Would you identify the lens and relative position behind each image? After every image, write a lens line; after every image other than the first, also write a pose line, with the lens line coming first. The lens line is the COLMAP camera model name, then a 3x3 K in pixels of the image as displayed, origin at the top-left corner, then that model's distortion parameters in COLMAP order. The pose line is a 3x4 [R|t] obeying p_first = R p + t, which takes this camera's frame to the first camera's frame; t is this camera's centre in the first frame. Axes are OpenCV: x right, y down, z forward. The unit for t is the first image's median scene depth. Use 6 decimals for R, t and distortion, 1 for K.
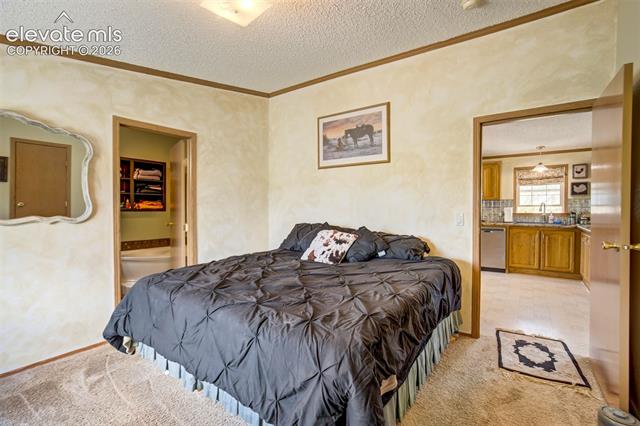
lens RADIAL K [[295.8, 0, 320.1], [0, 295.8, 213.6], [0, 0, 1]] dist [-0.021026, 0.005446]
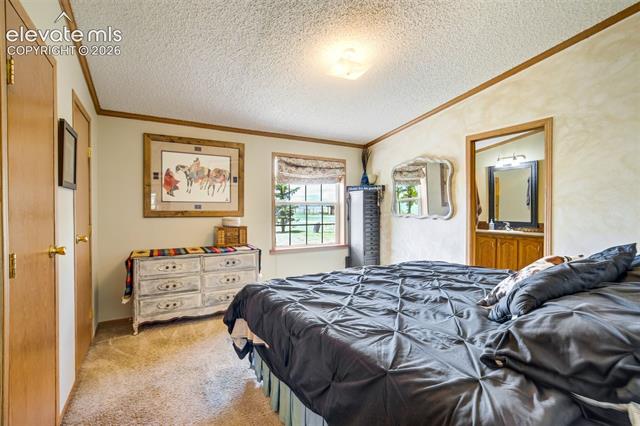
lens RADIAL K [[295.8, 0, 321.1], [0, 295.8, 209.4], [0, 0, 1]] dist [-0.021026, 0.005446]
pose [[-0.401887, 0.009154, -0.915643, 0.569950], [-0.008608, 0.999868, 0.013774, -0.025301], [0.915649, 0.013417, -0.401755, 0.747148]]
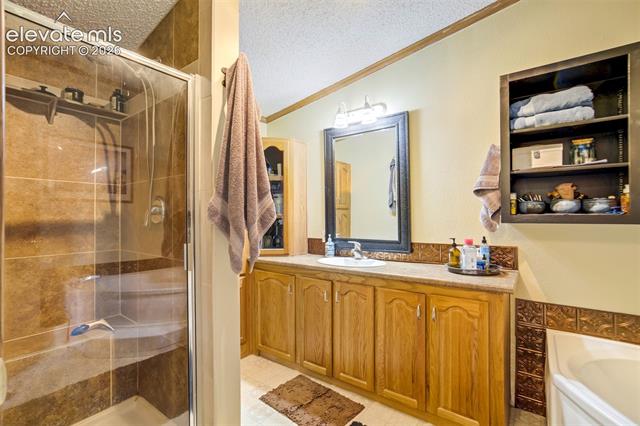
lens RADIAL K [[295.8, 0, 325.9], [0, 295.8, 213.3], [0, 0, 1]] dist [-0.021026, 0.005446]
pose [[-0.004680, -0.006084, -0.999971, -0.047950], [-0.000902, 0.999981, -0.006080, -0.016784], [0.999989, 0.000873, -0.004685, 0.865983]]
